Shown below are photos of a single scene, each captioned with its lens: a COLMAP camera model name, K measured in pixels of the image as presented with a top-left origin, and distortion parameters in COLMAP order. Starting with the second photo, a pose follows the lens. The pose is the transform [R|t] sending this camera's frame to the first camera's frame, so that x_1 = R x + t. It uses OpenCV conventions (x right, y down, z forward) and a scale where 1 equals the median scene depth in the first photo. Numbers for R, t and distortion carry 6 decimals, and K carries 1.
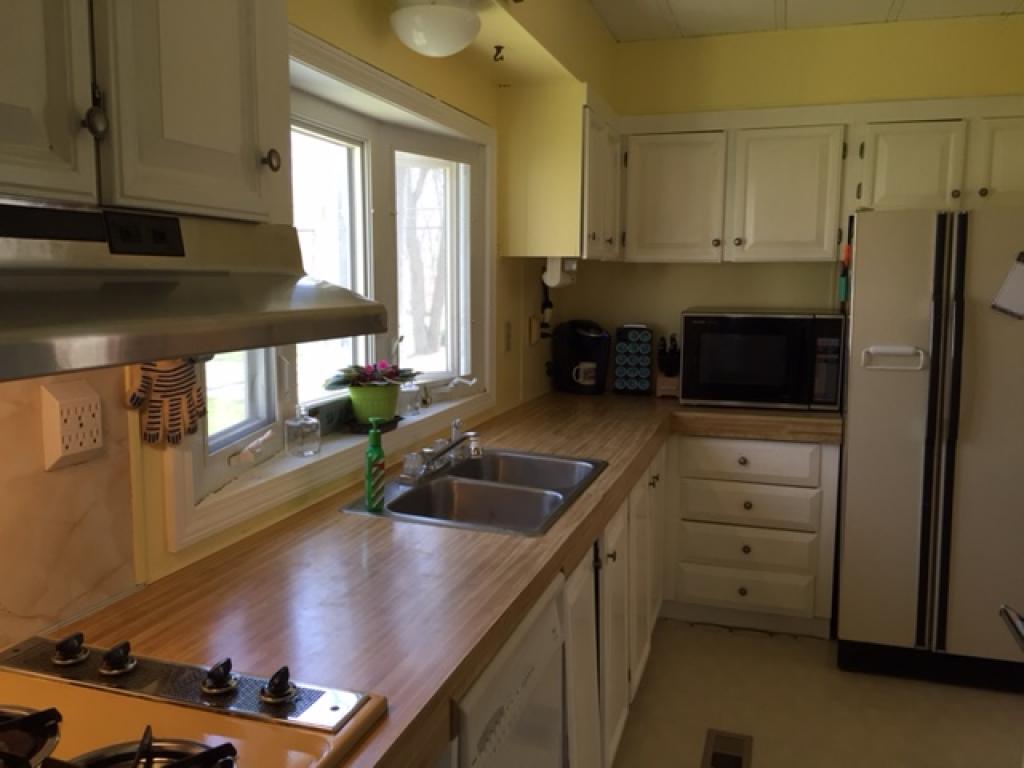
lens RADIAL K [[885.4, 0, 508.9], [0, 885.4, 391.8], [0, 0, 1]] dist [0.058967, -0.069695]
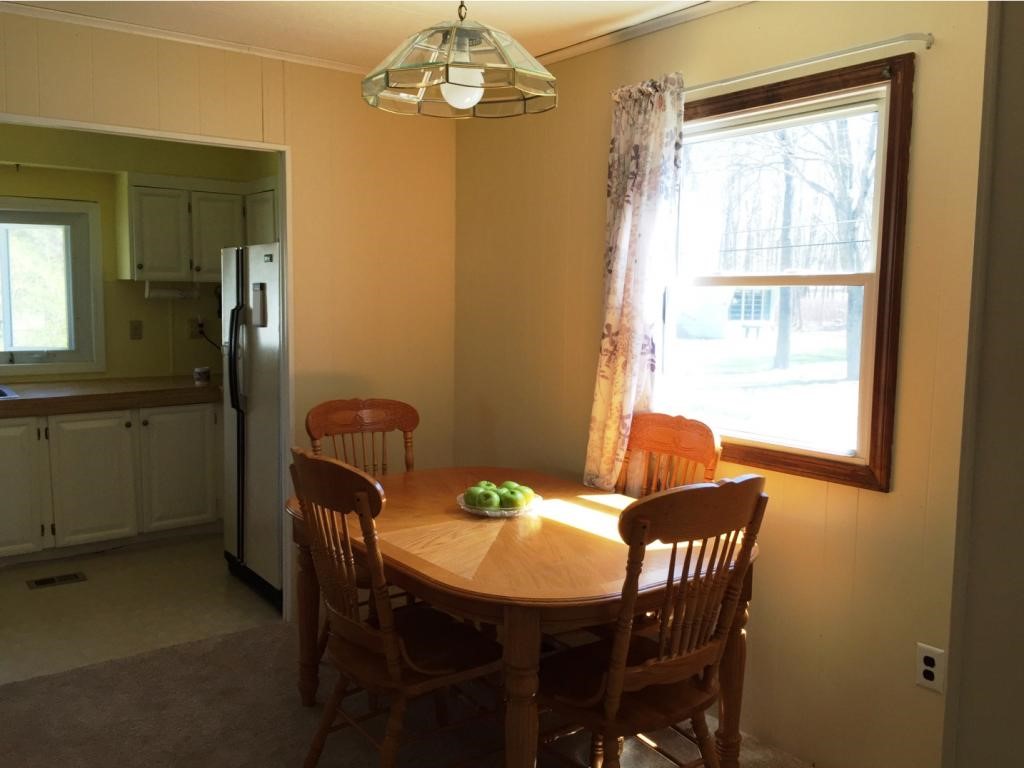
lens RADIAL K [[864.0, 0, 512.0], [0, 864.0, 384.0], [0, 0, 1]] dist [0.065975, -0.112587]
pose [[0.817642, 0.062559, -0.572318, 1.449947], [-0.081454, 0.996649, -0.007428, -0.009711], [0.569935, 0.052691, 0.819998, 0.117689]]
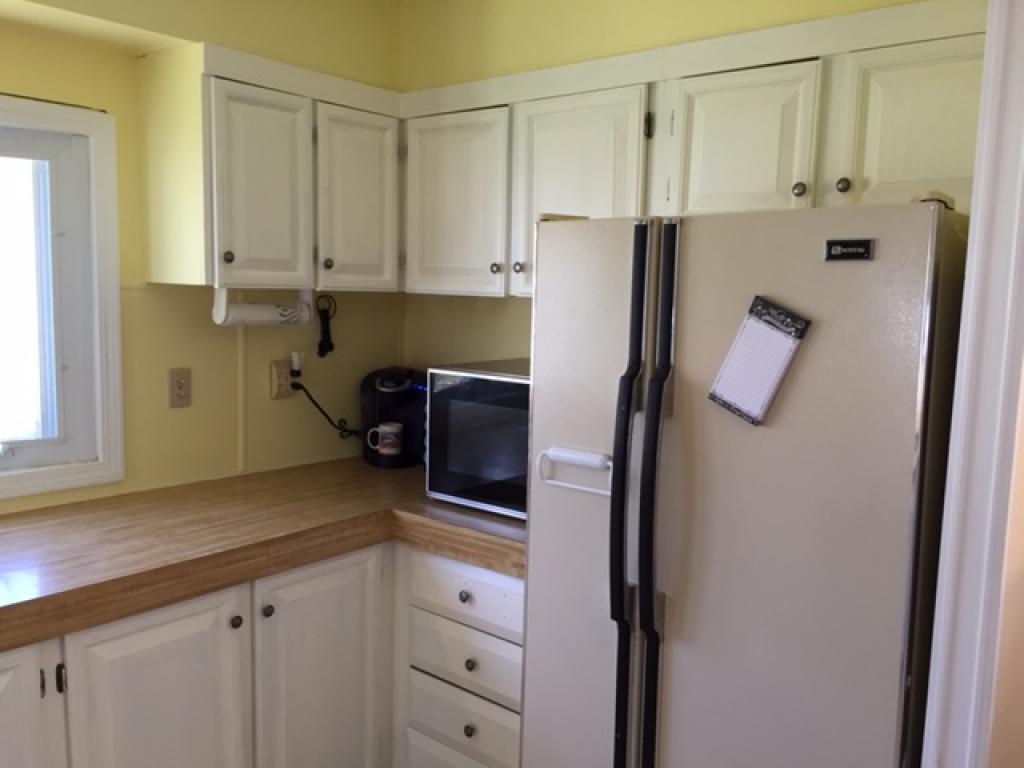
lens RADIAL K [[885.4, 0, 508.9], [0, 885.4, 391.8], [0, 0, 1]] dist [0.058967, -0.069695]
pose [[0.919716, 0.064918, -0.387179, 0.557672], [-0.072071, 0.997392, -0.003968, -0.076732], [0.385911, 0.031554, 0.921996, 0.409304]]
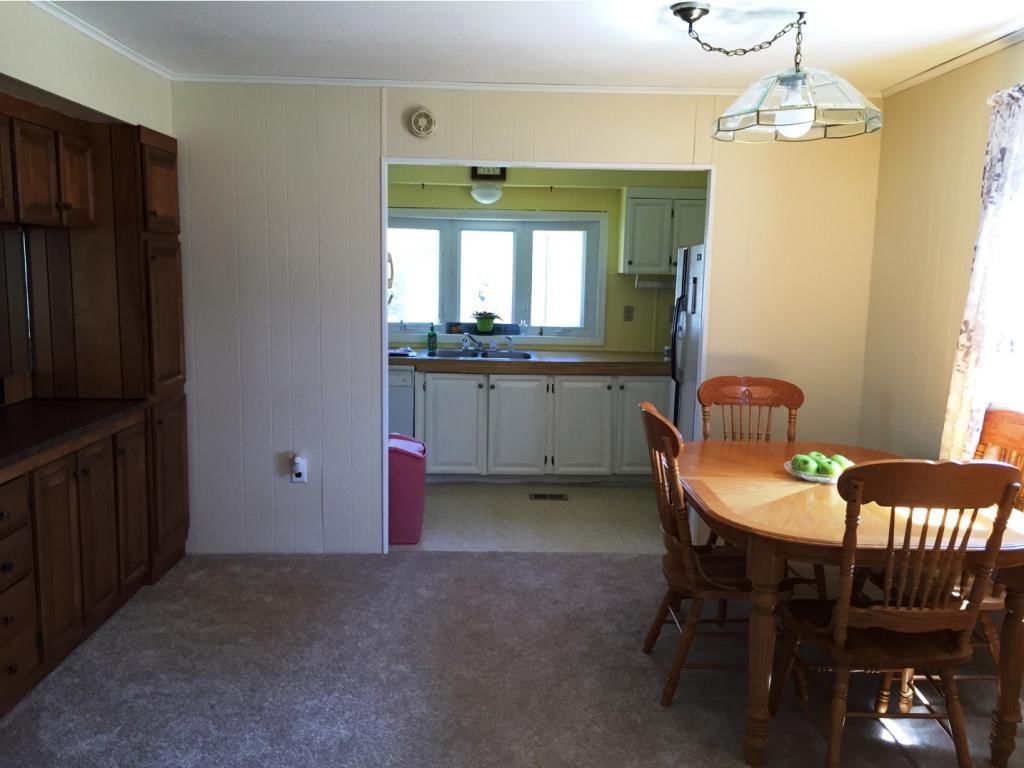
lens RADIAL K [[864.0, 0, 512.0], [0, 864.0, 384.0], [0, 0, 1]] dist [0.065975, -0.112587]
pose [[0.318072, 0.121199, -0.940288, 1.752245], [-0.139142, 0.987023, 0.080156, -0.026045], [0.937800, 0.105338, 0.330809, 0.142768]]
